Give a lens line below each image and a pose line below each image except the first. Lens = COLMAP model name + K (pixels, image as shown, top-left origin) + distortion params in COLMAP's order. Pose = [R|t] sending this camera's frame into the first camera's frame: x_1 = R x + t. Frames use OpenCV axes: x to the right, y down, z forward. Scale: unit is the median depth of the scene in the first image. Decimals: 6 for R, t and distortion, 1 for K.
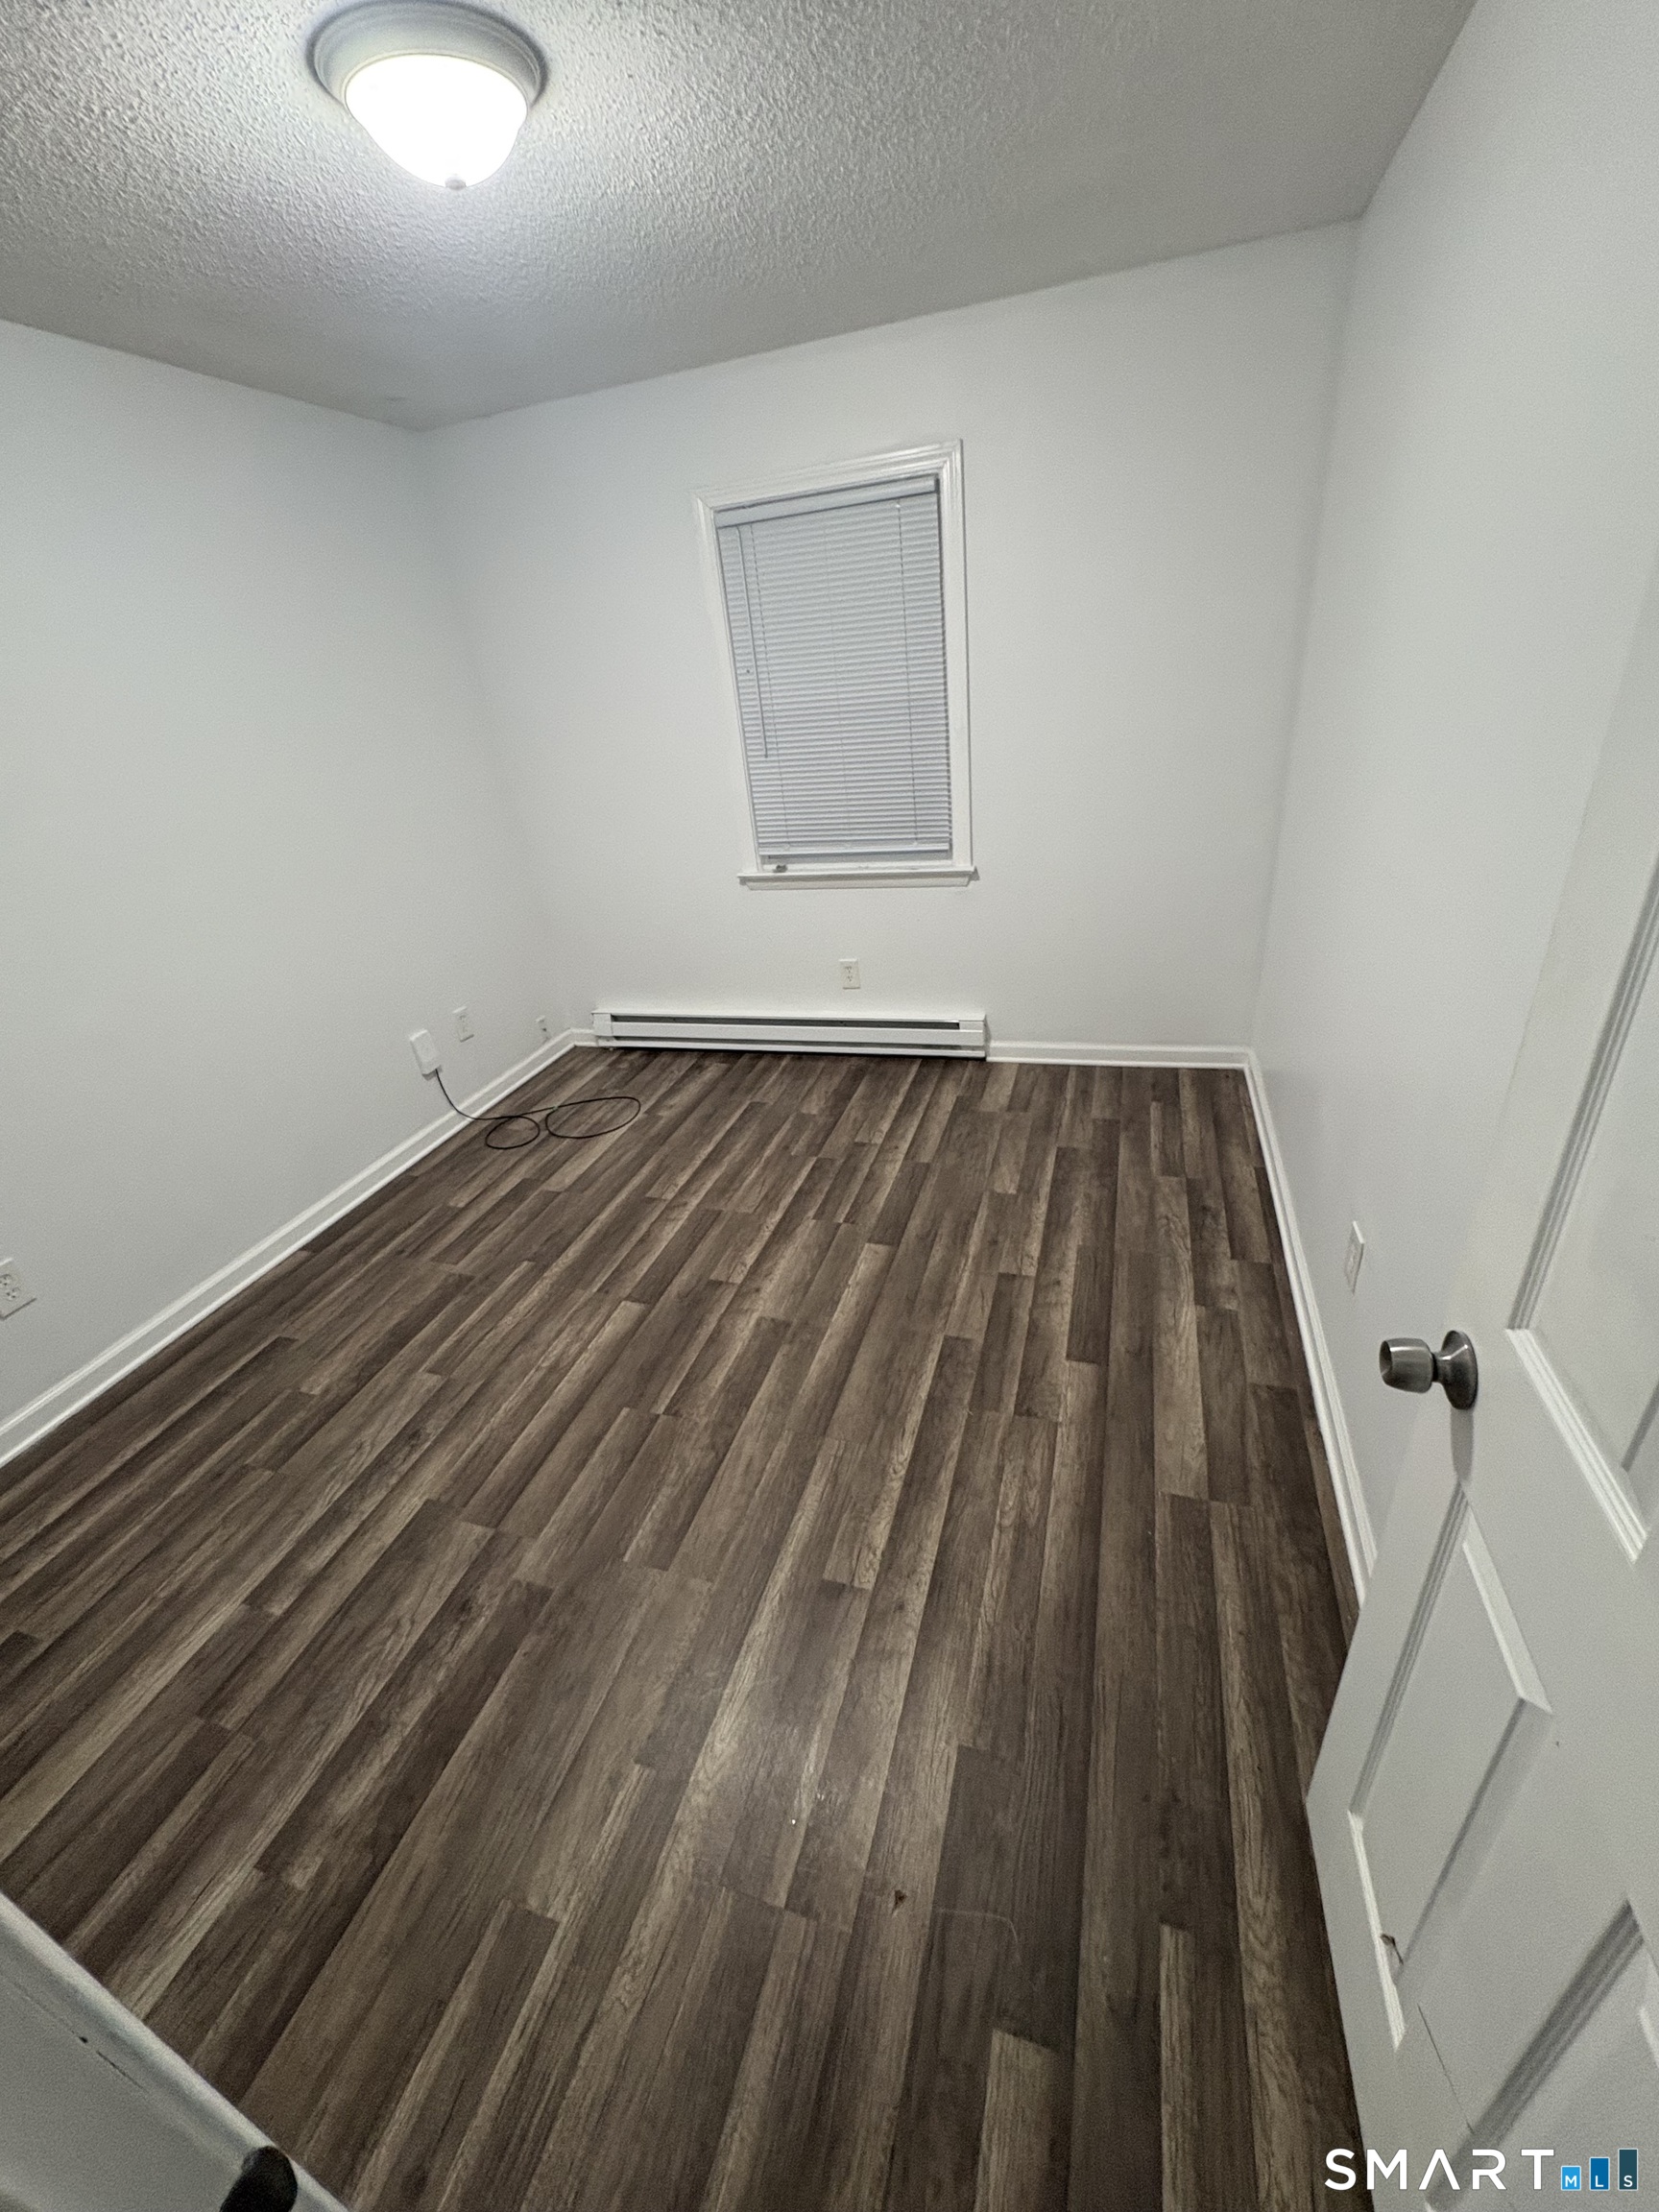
lens RADIAL K [[875.1, 0, 829.5], [0, 875.1, 1106.0], [0, 0, 1]] dist [0.001187, 0.000264]
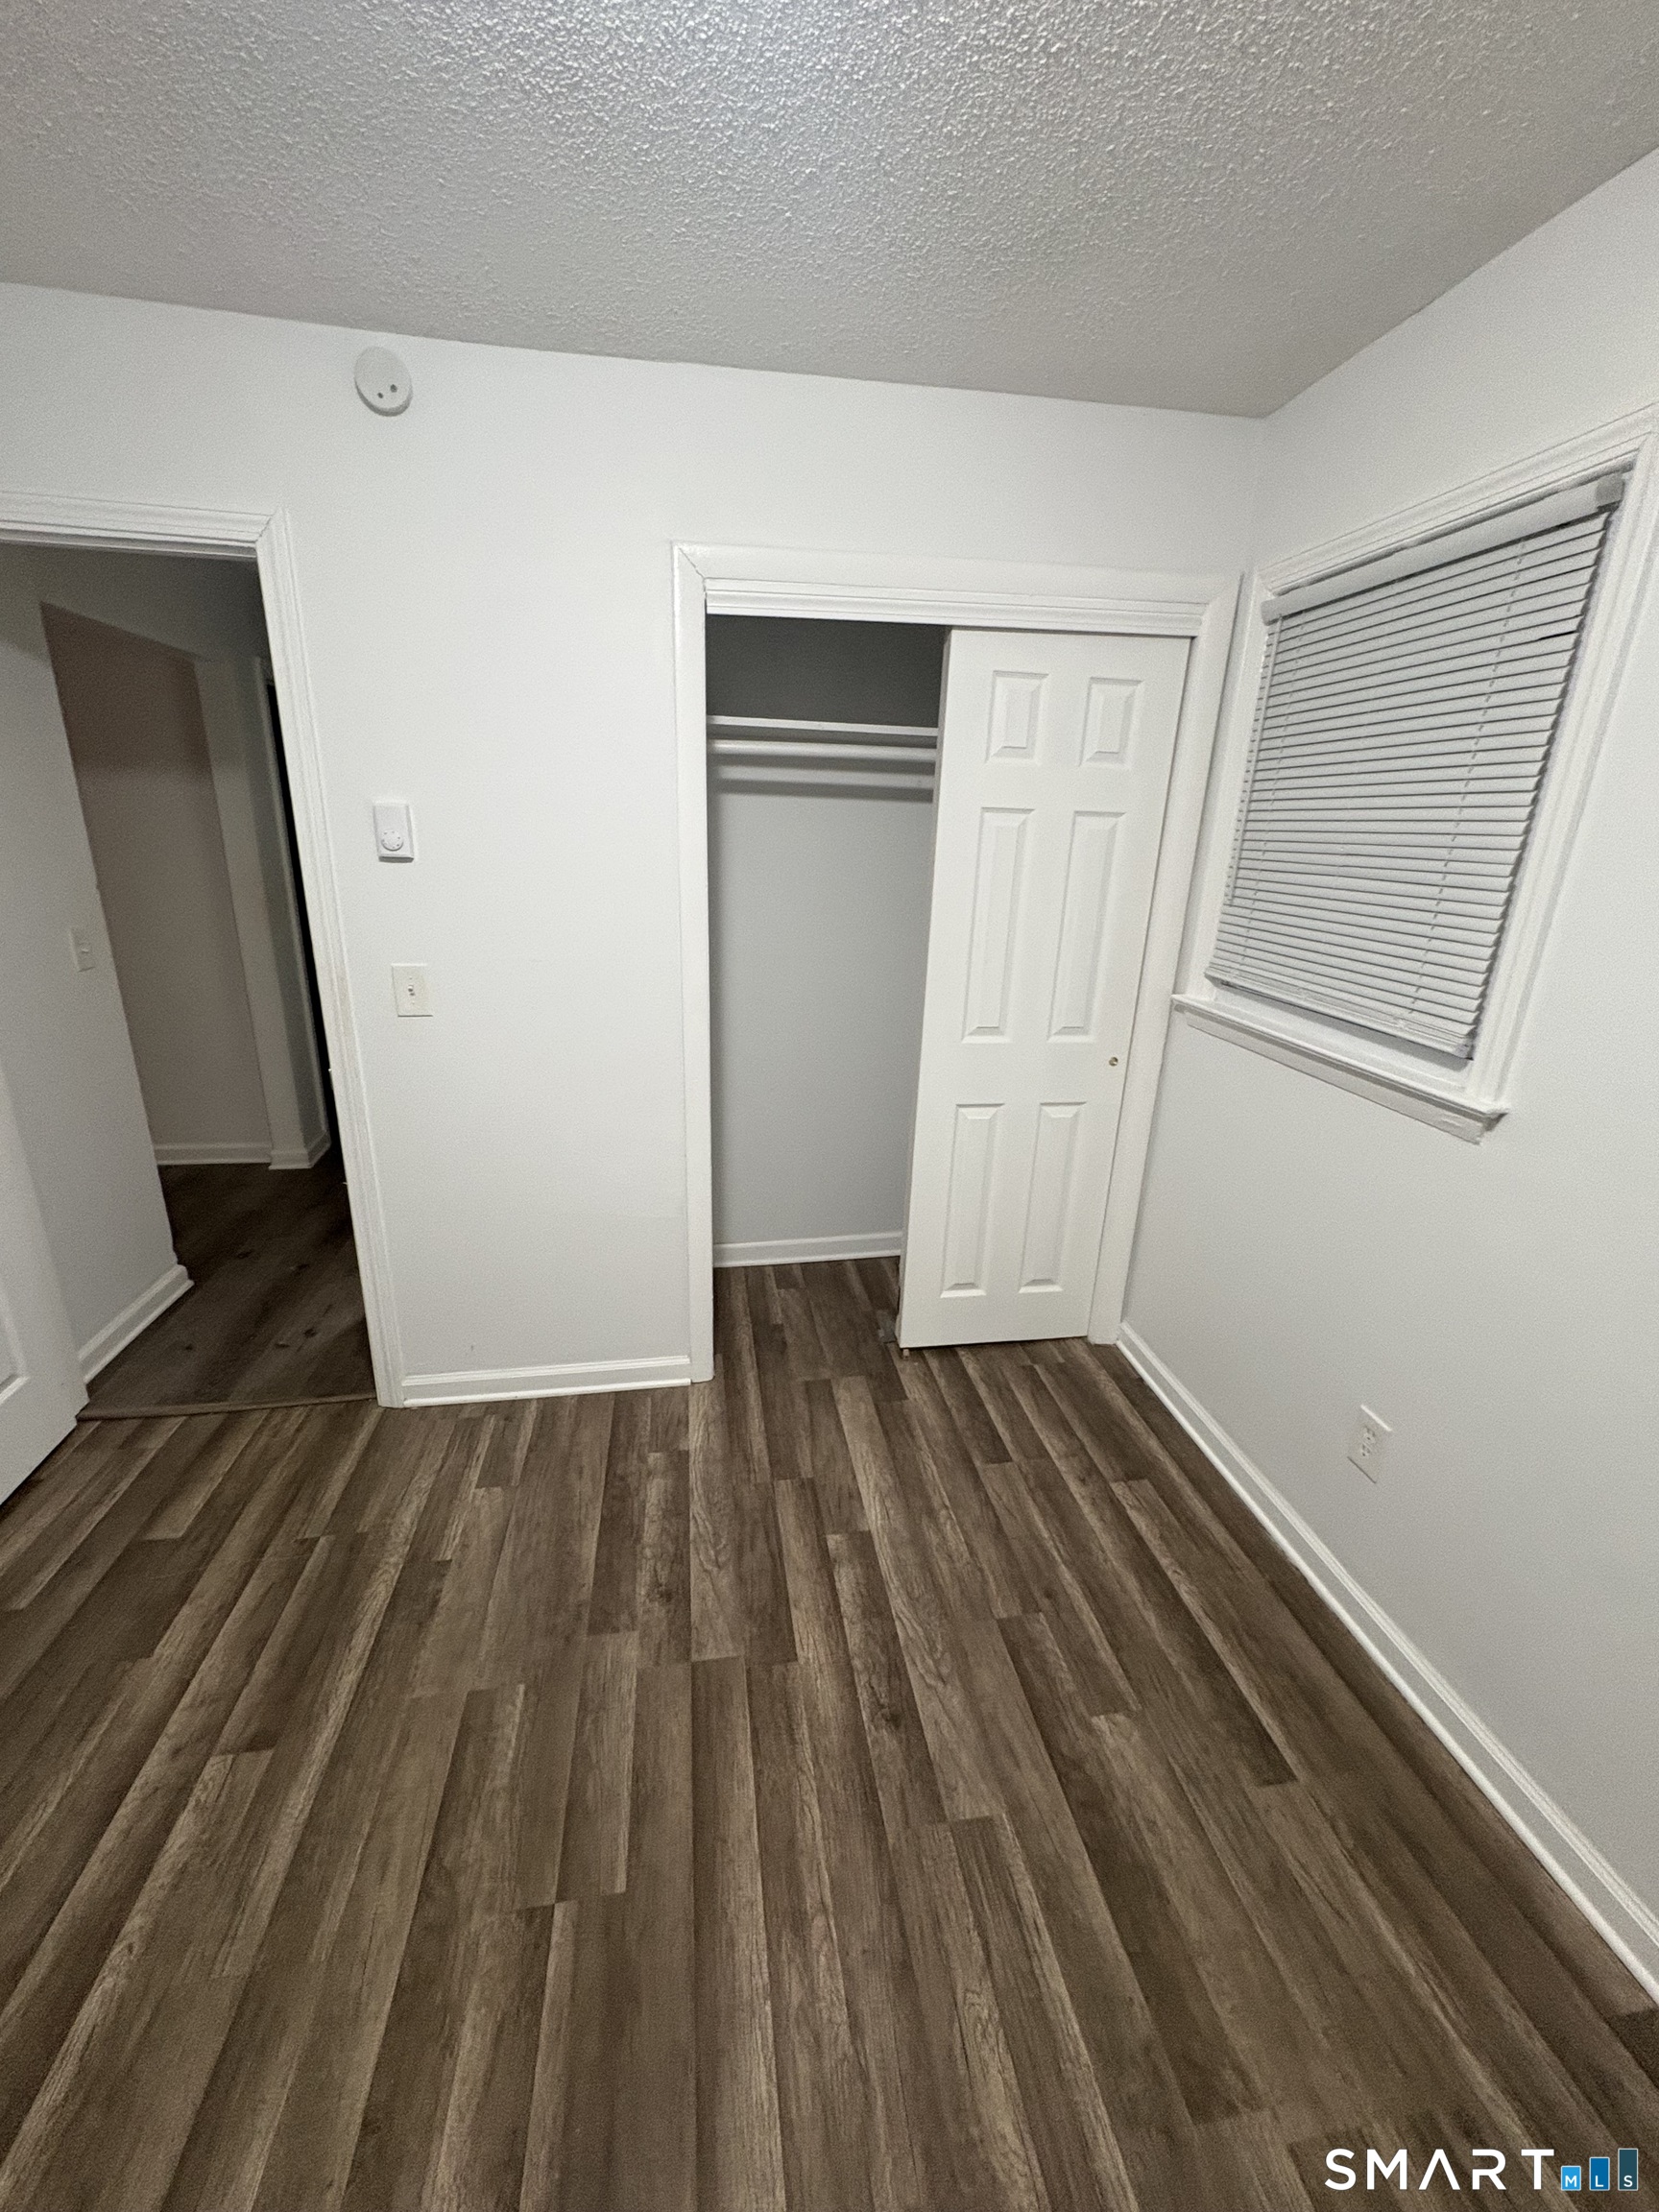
lens RADIAL K [[875.1, 0, 829.5], [0, 875.1, 1106.0], [0, 0, 1]] dist [0.001187, 0.000264]
pose [[-0.891732, 0.202397, -0.404784, -0.256411], [-0.154223, 0.704985, 0.692251, -0.565324], [0.425476, 0.679729, -0.597443, 1.199406]]
